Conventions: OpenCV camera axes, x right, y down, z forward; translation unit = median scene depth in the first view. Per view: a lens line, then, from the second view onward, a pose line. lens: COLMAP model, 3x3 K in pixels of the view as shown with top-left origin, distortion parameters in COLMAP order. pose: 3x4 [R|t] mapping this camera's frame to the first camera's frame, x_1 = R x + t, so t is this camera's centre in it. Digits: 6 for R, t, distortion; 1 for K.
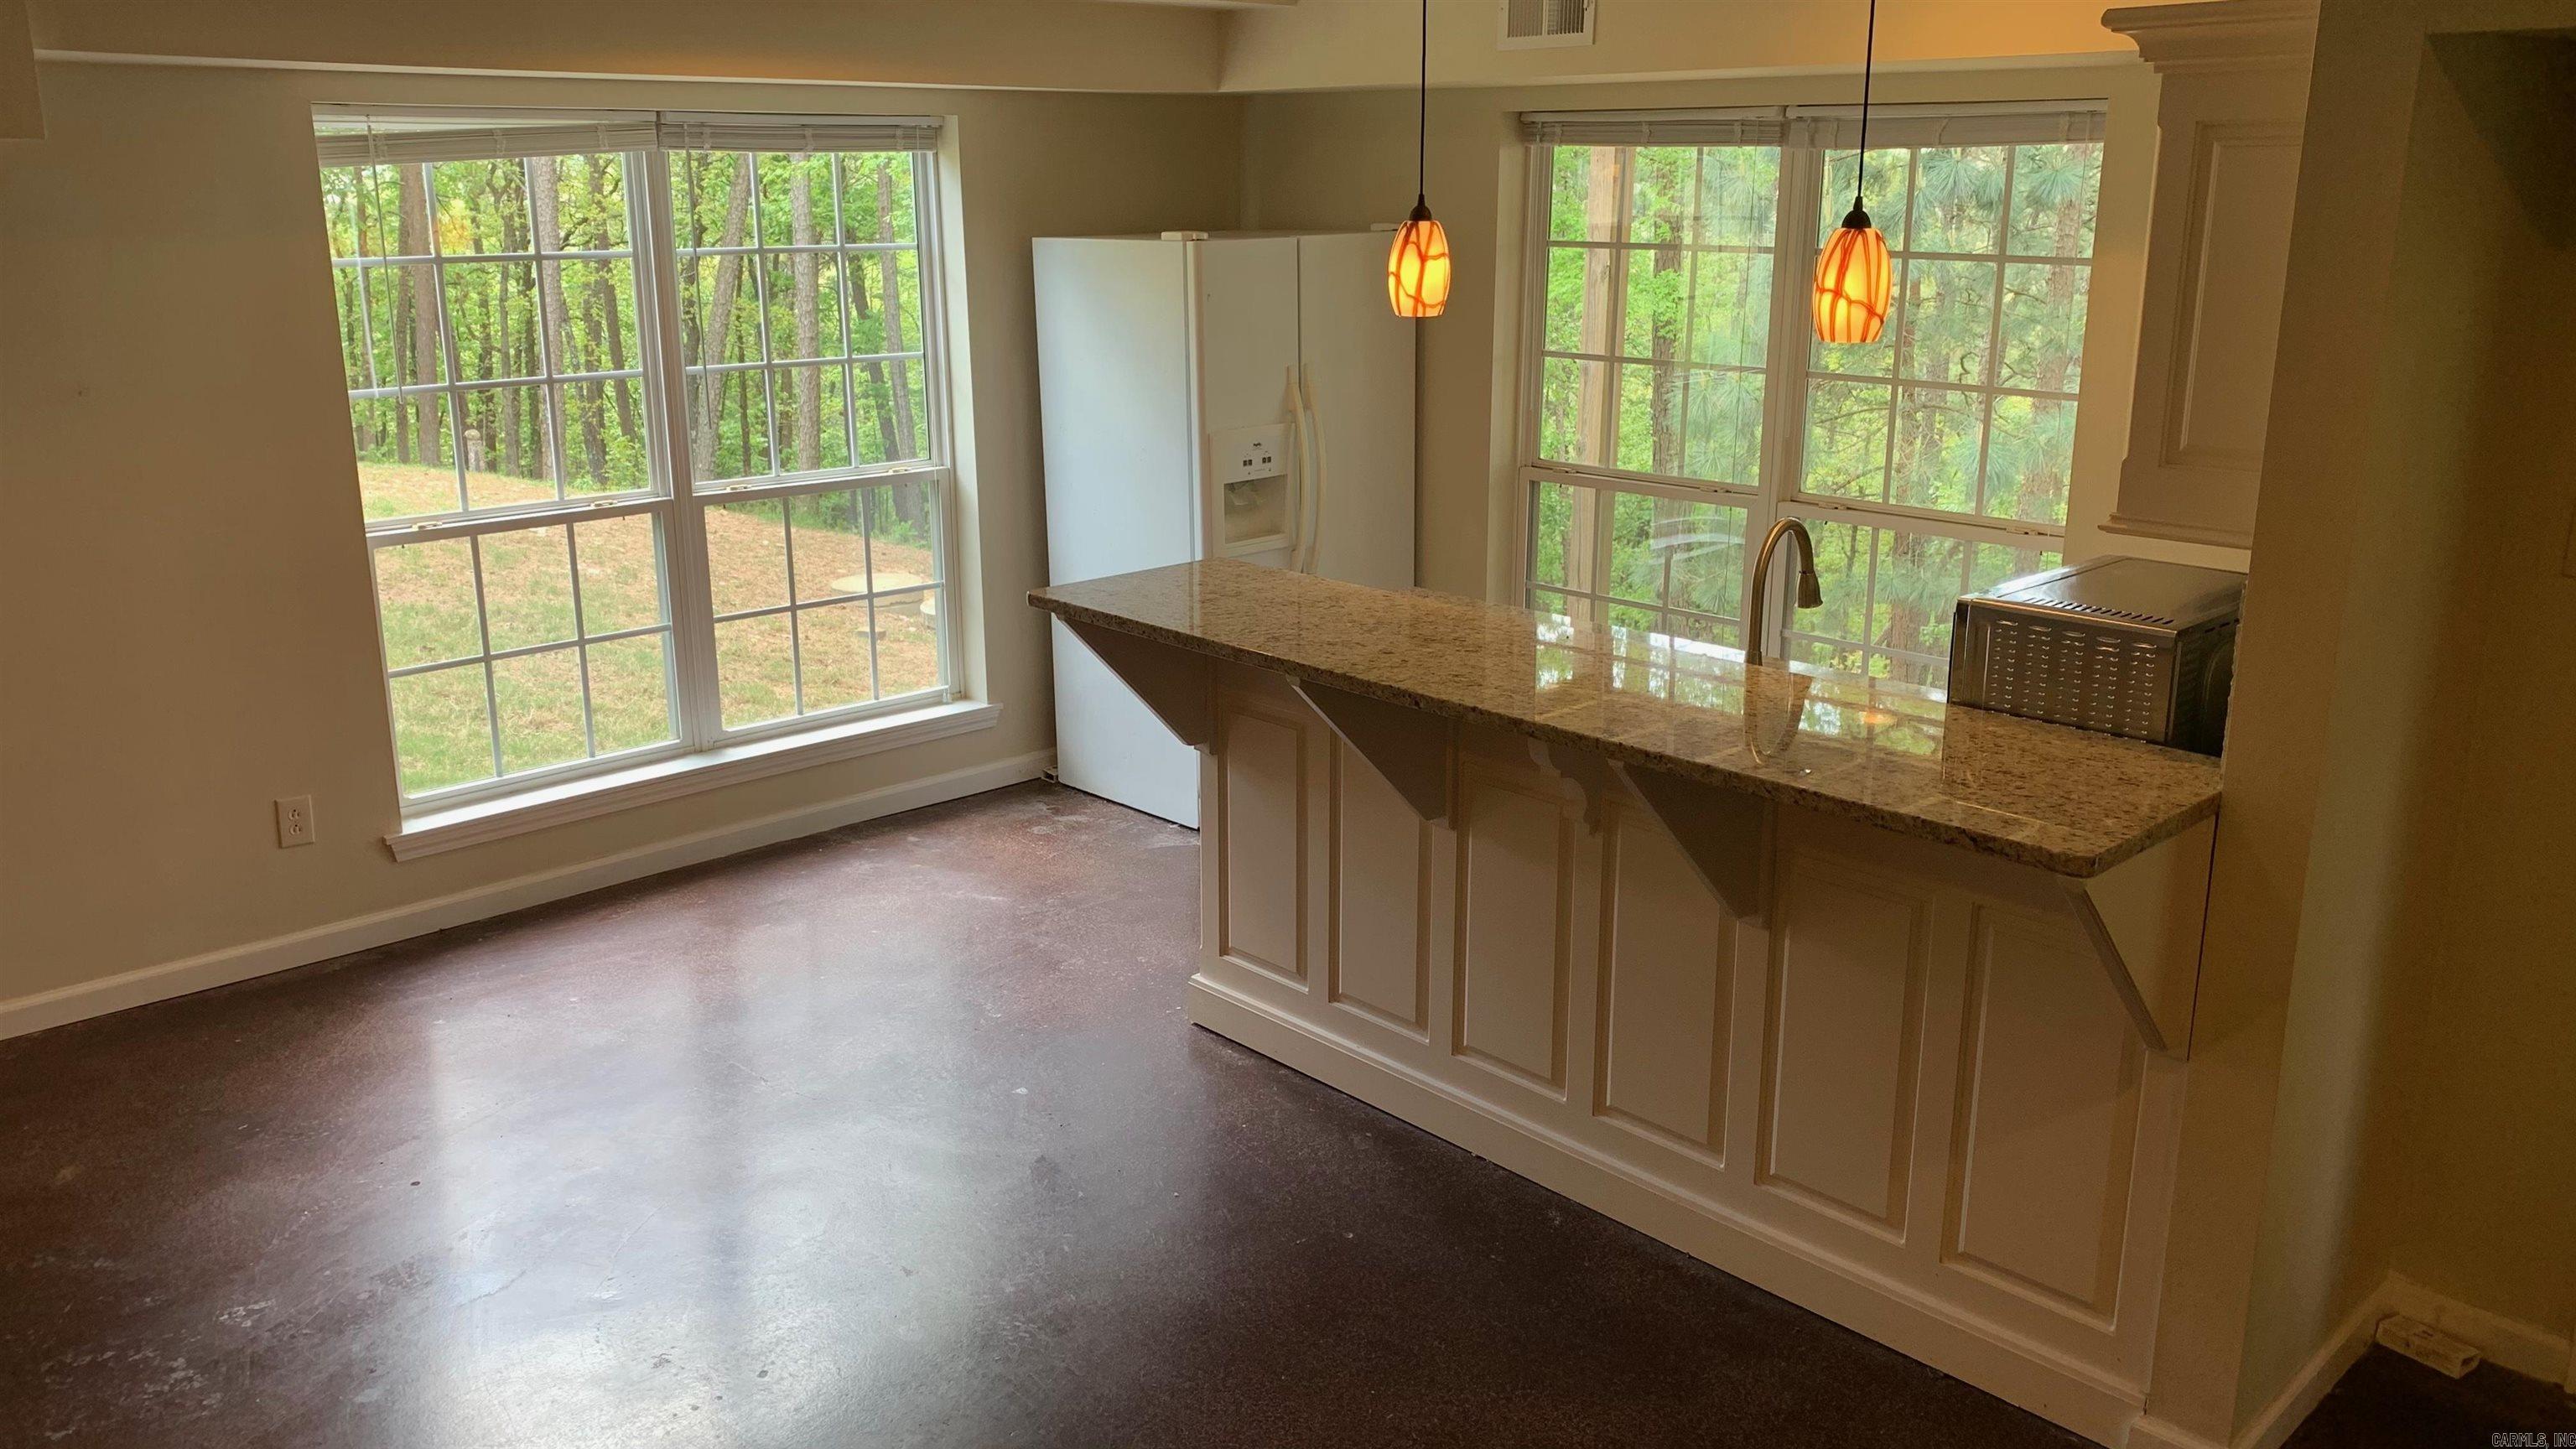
lens RADIAL K [[1915.4, 0, 1277.5], [0, 1915.4, 728.5], [0, 0, 1]] dist [0.000427, -0.000818]
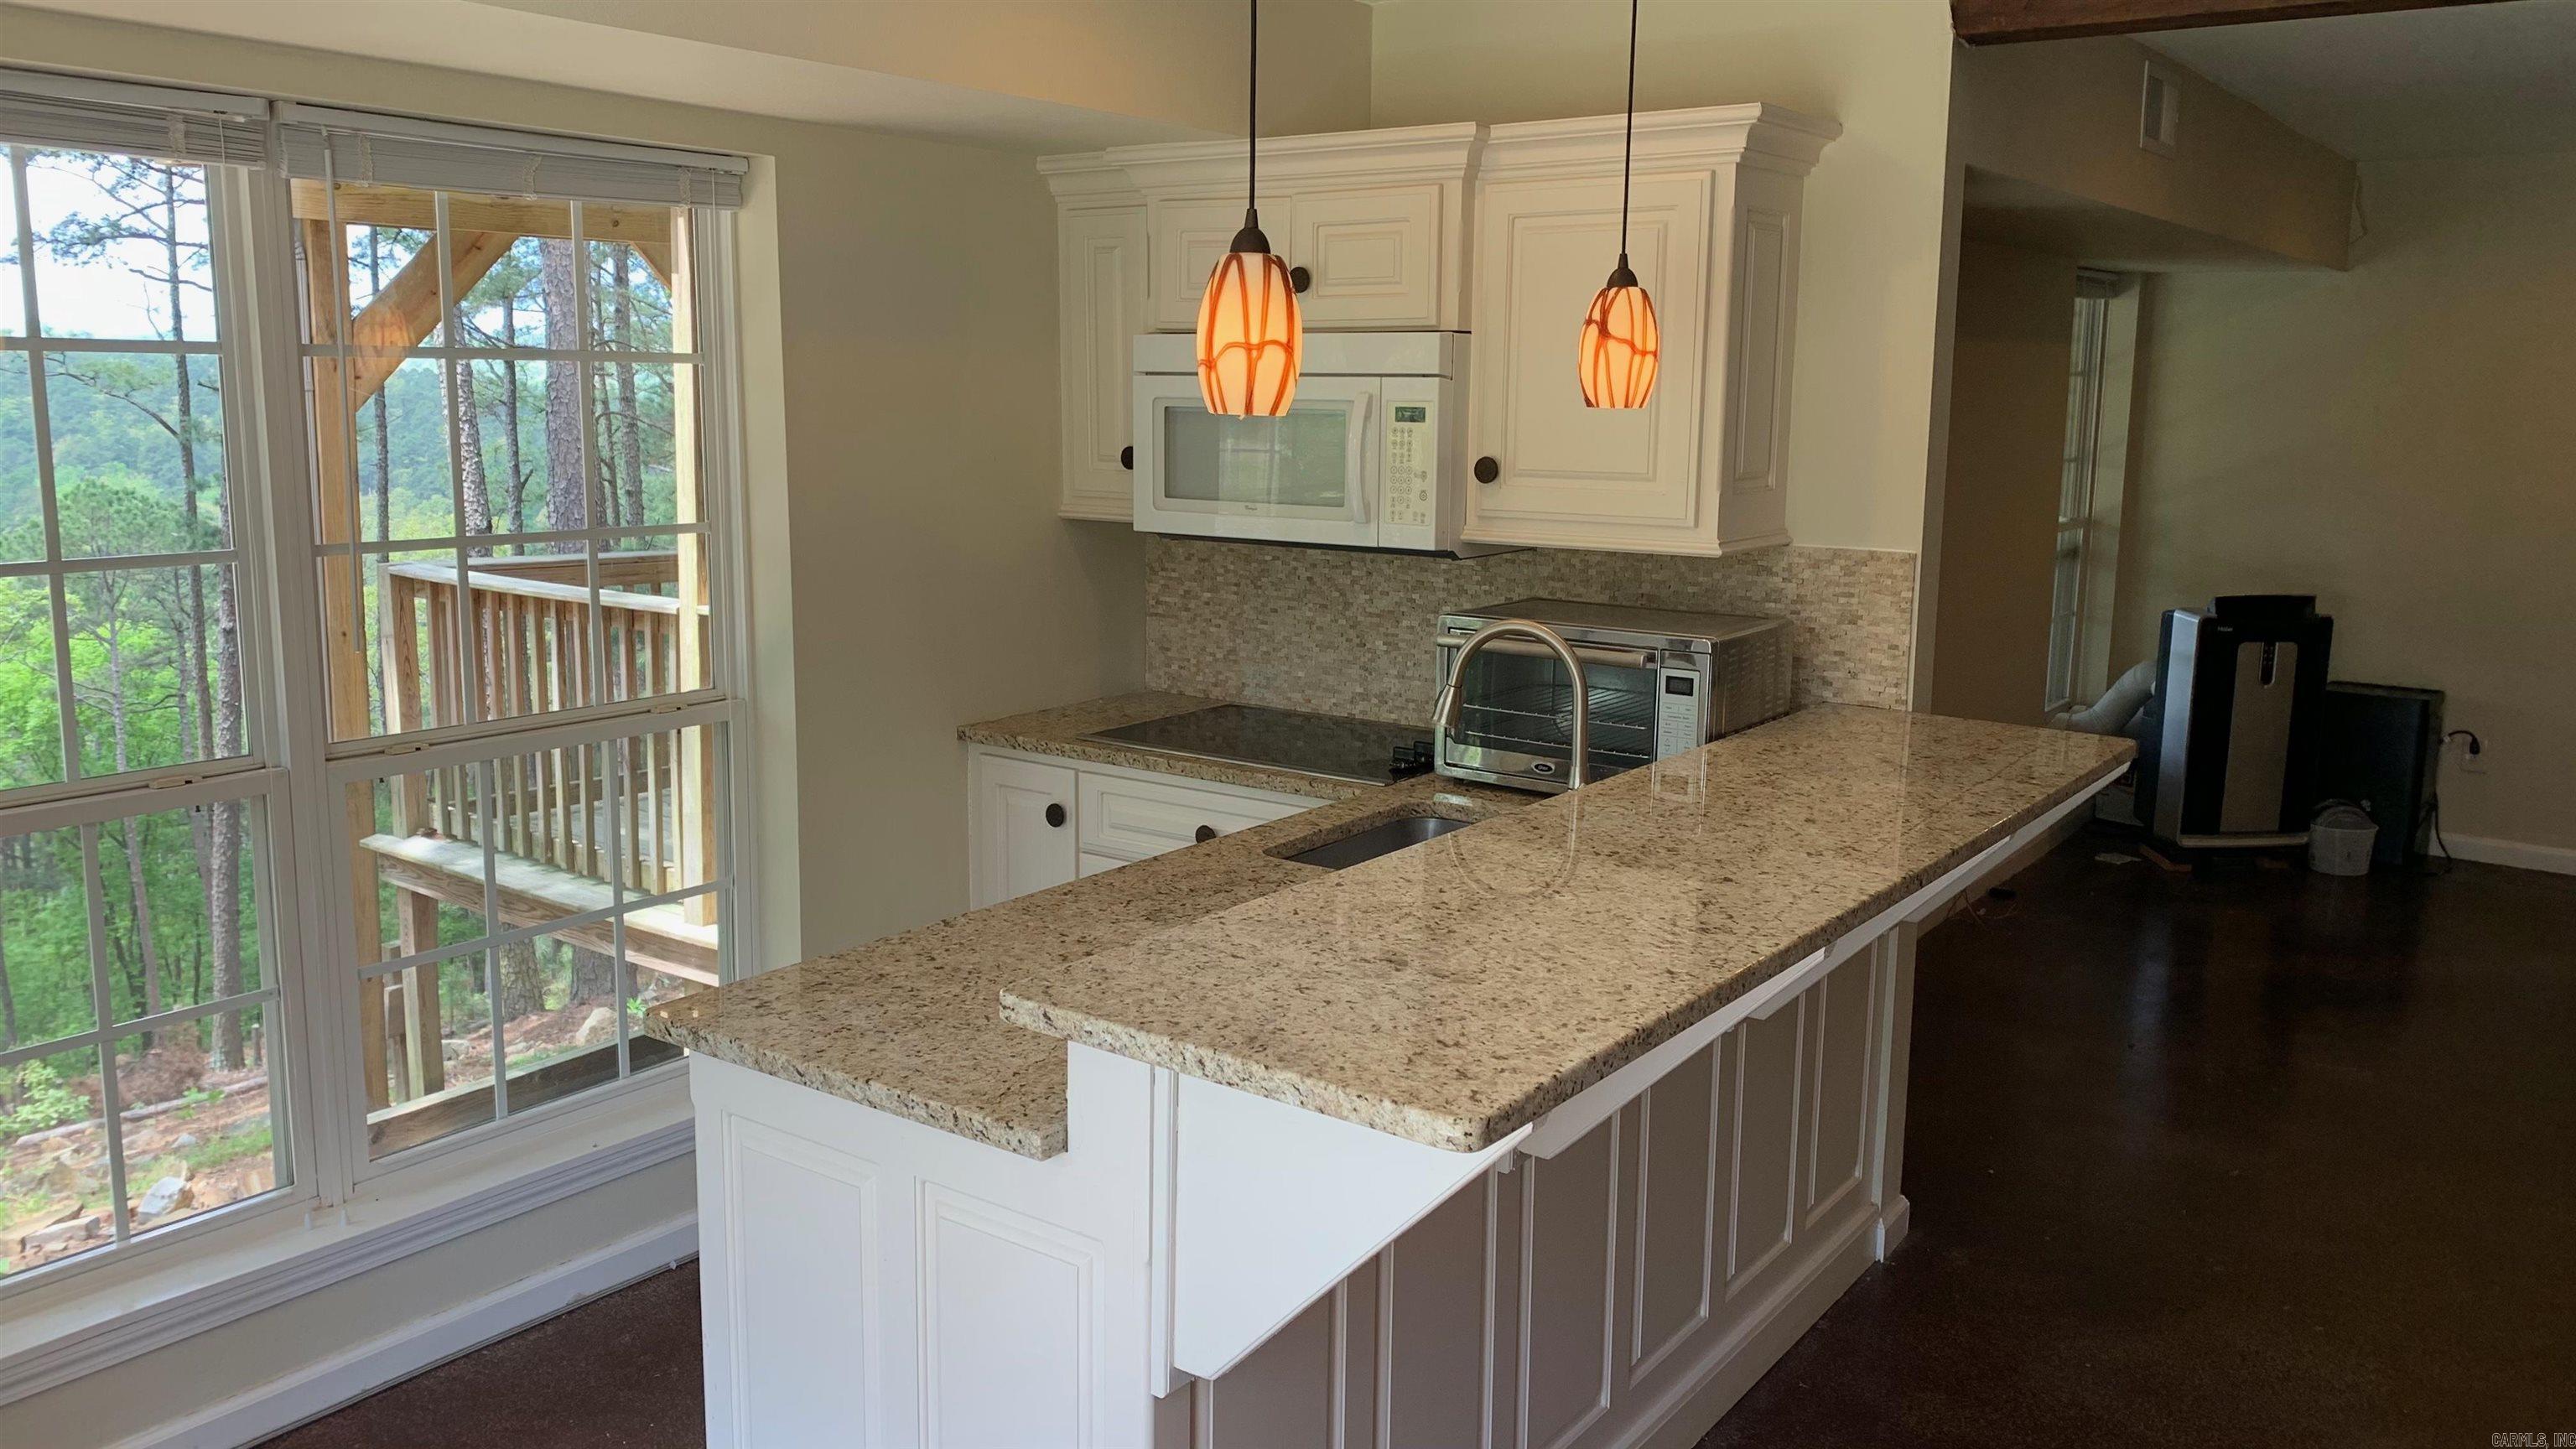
lens RADIAL K [[1993.2, 0, 1288.0], [0, 1993.2, 724.5], [0, 0, 1]] dist [0.043089, -0.009882]
pose [[-0.176327, -0.164710, 0.970453, -0.535202], [0.266200, 0.941184, 0.208110, -0.249431], [-0.947653, 0.295030, -0.122110, 1.087326]]
